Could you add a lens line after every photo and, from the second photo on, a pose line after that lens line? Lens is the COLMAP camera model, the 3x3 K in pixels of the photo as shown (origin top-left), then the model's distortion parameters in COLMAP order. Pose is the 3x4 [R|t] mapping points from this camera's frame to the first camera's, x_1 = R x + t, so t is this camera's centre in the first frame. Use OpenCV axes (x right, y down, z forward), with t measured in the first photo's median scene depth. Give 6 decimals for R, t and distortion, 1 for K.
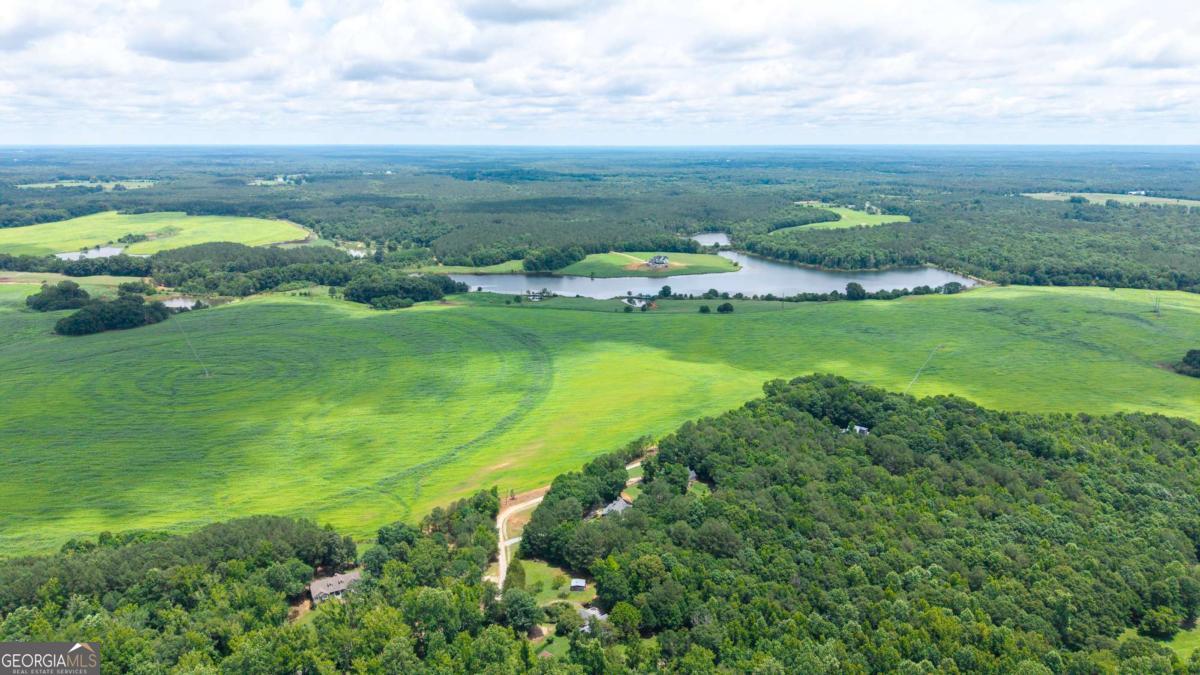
lens RADIAL K [[789.5, 0, 596.2], [0, 789.5, 345.9], [0, 0, 1]] dist [0.028871, -0.040262]
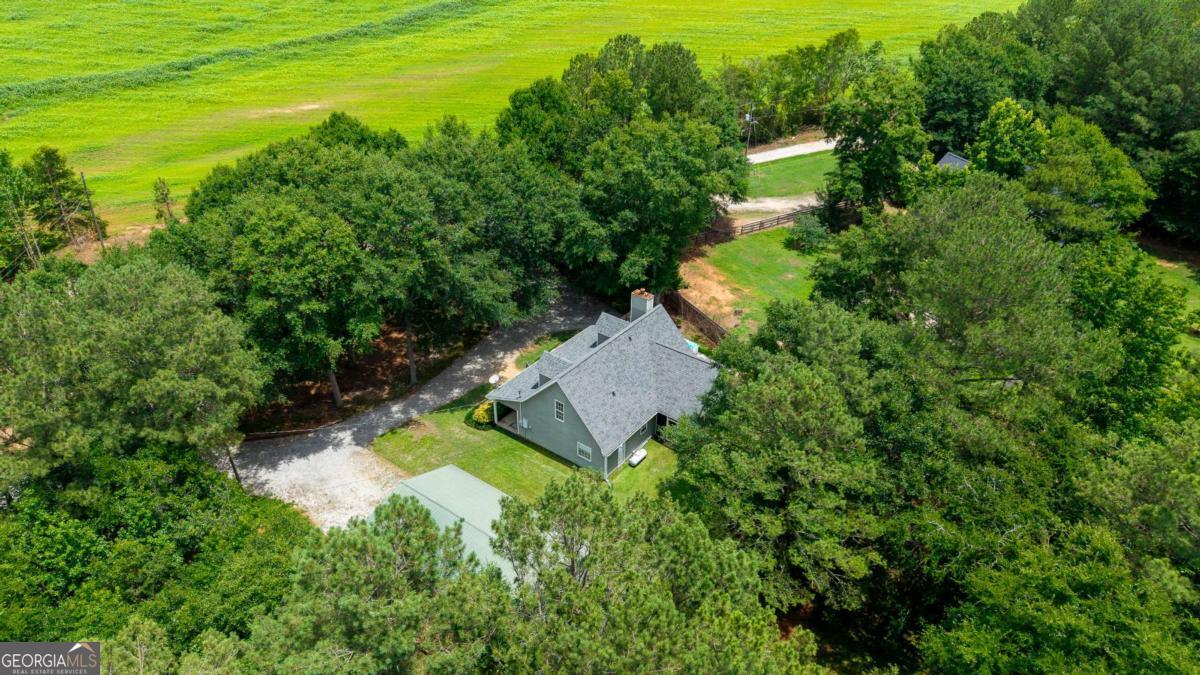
lens RADIAL K [[789.5, 0, 598.6], [0, 789.5, 338.2], [0, 0, 1]] dist [0.028871, -0.040262]
pose [[0.973948, 0.135041, -0.182181, 0.046016], [-0.076751, 0.952243, 0.295537, 0.148297], [0.213390, -0.273855, 0.937800, 0.813198]]
